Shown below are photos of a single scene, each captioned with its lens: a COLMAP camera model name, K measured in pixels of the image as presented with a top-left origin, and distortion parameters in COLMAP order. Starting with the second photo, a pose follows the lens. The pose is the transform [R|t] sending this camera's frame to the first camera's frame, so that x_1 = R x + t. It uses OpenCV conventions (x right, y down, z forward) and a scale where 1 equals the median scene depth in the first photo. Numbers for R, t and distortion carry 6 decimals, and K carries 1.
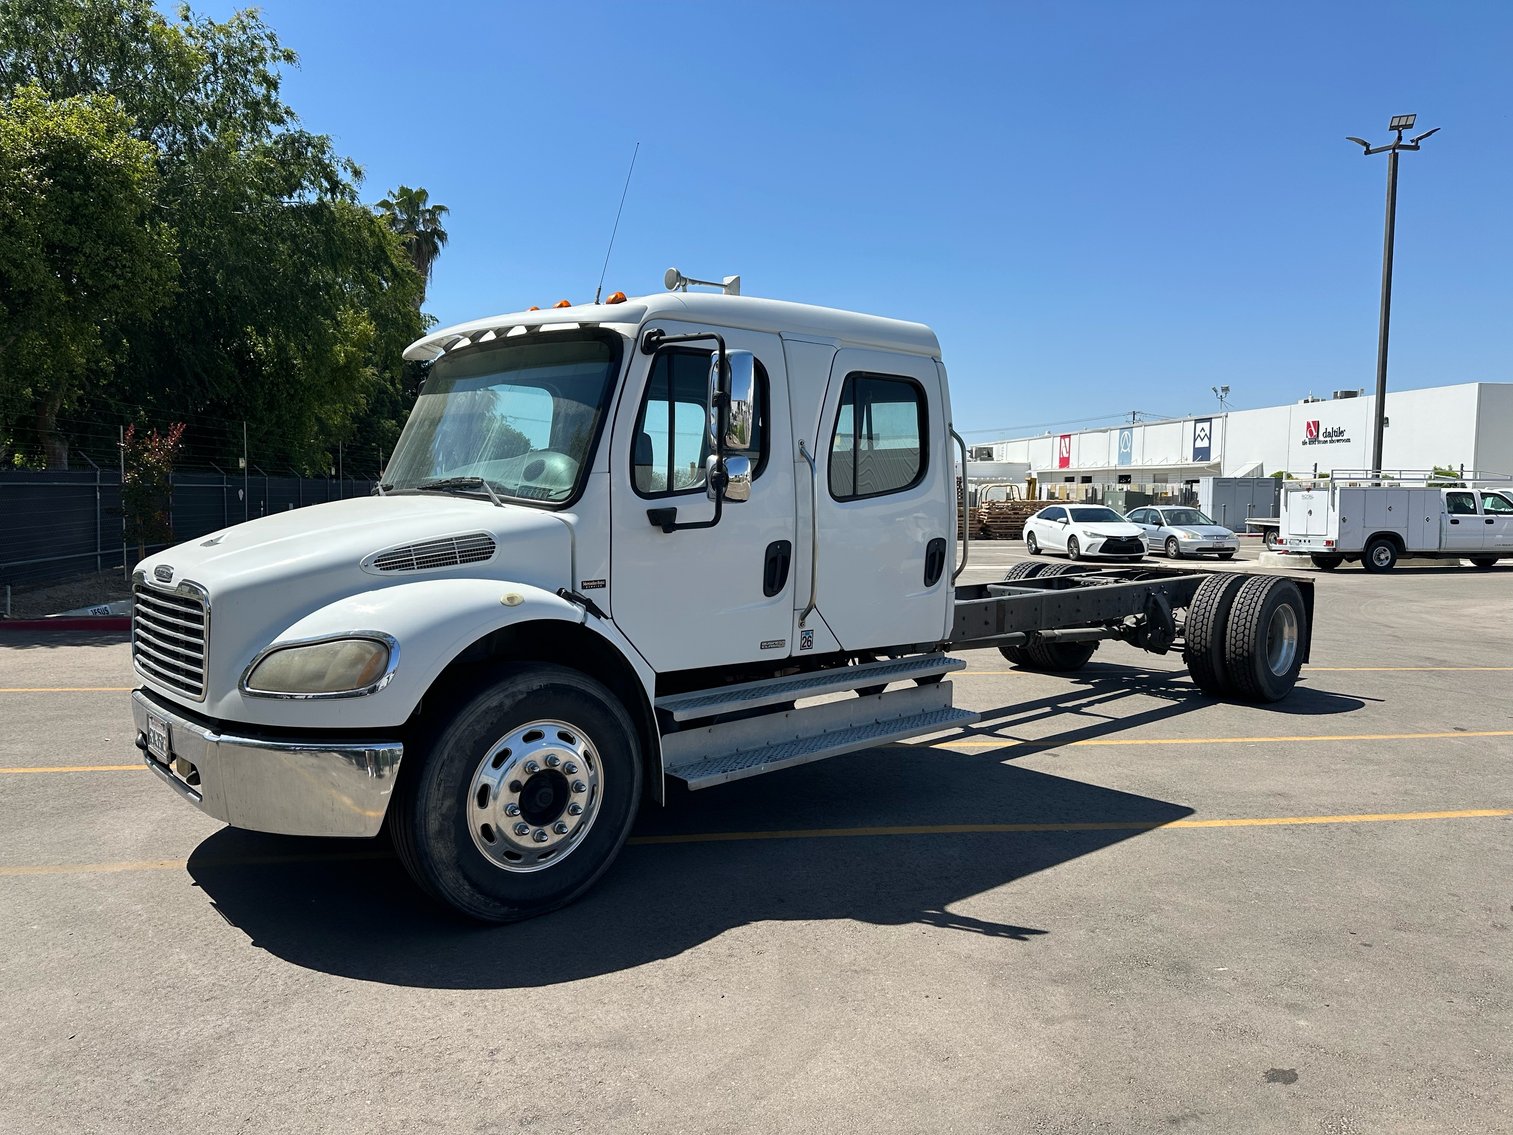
lens RADIAL K [[1083.6, 0, 756.9], [0, 1083.6, 561.8], [0, 0, 1]] dist [0.041117, -0.053179]
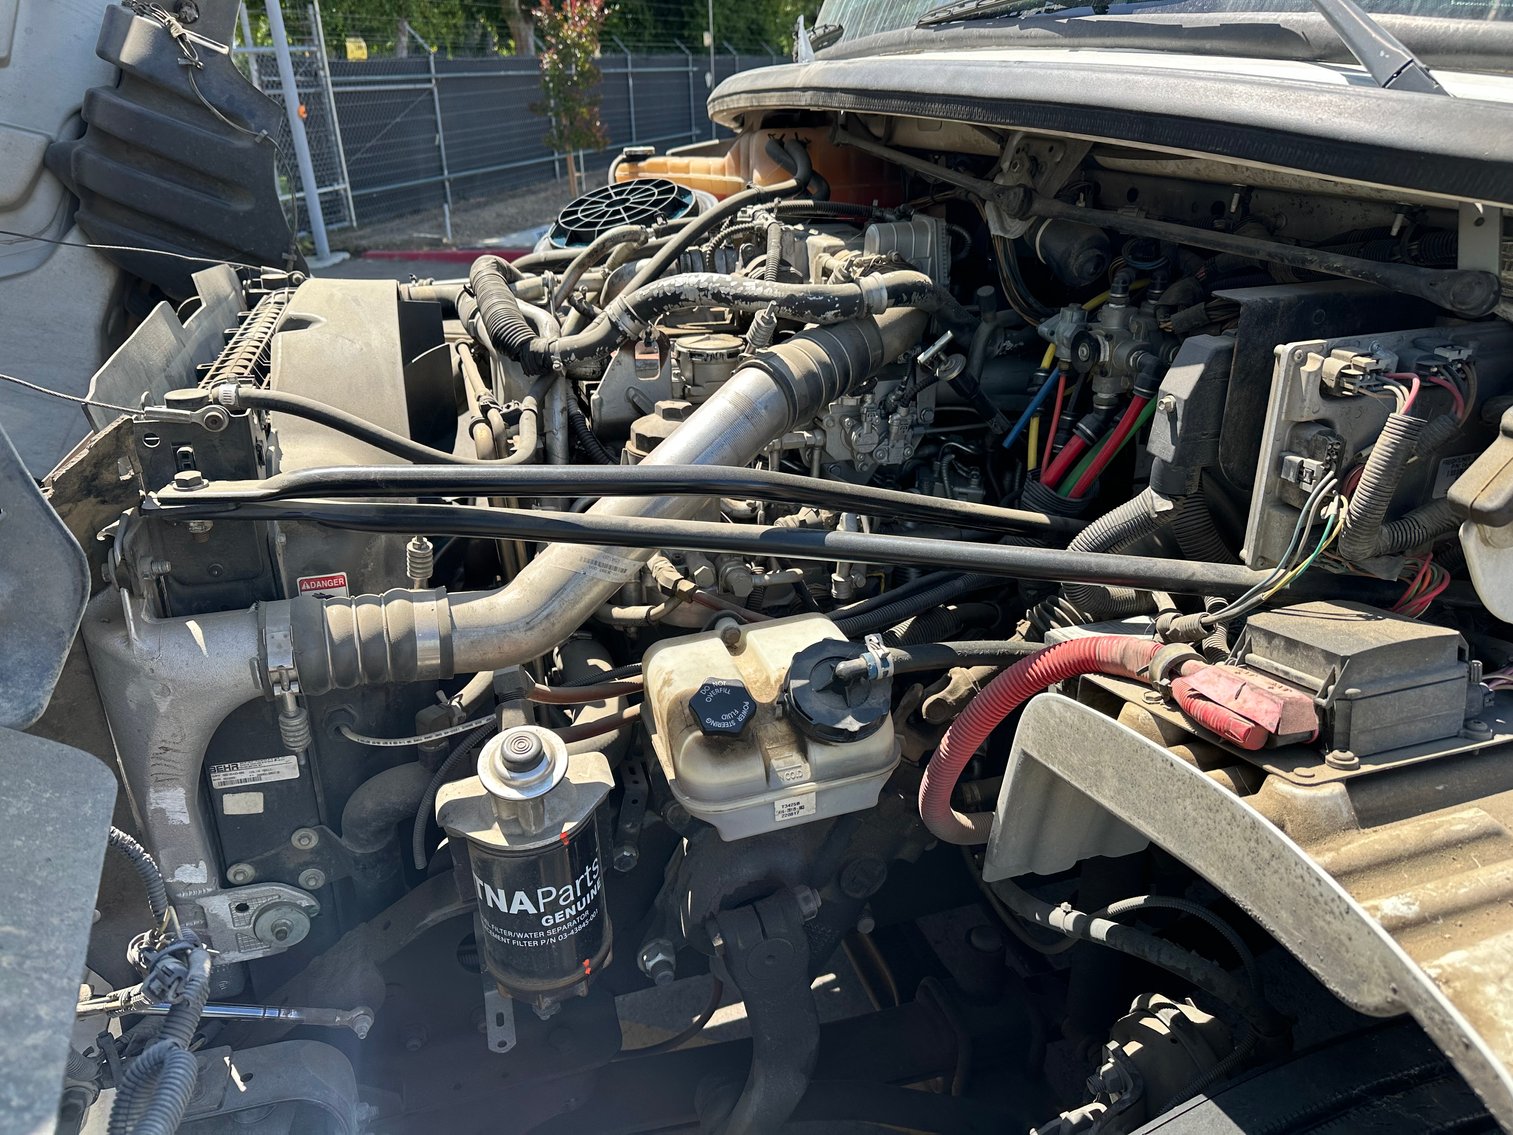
lens RADIAL K [[1083.6, 0, 755.0], [0, 1083.6, 567.0], [0, 0, 1]] dist [0.041117, -0.053179]
pose [[0.910569, 0.136903, -0.390028, -0.460489], [0.012475, 0.934030, 0.356976, -0.081011], [0.413169, -0.329917, 0.848791, 1.466009]]
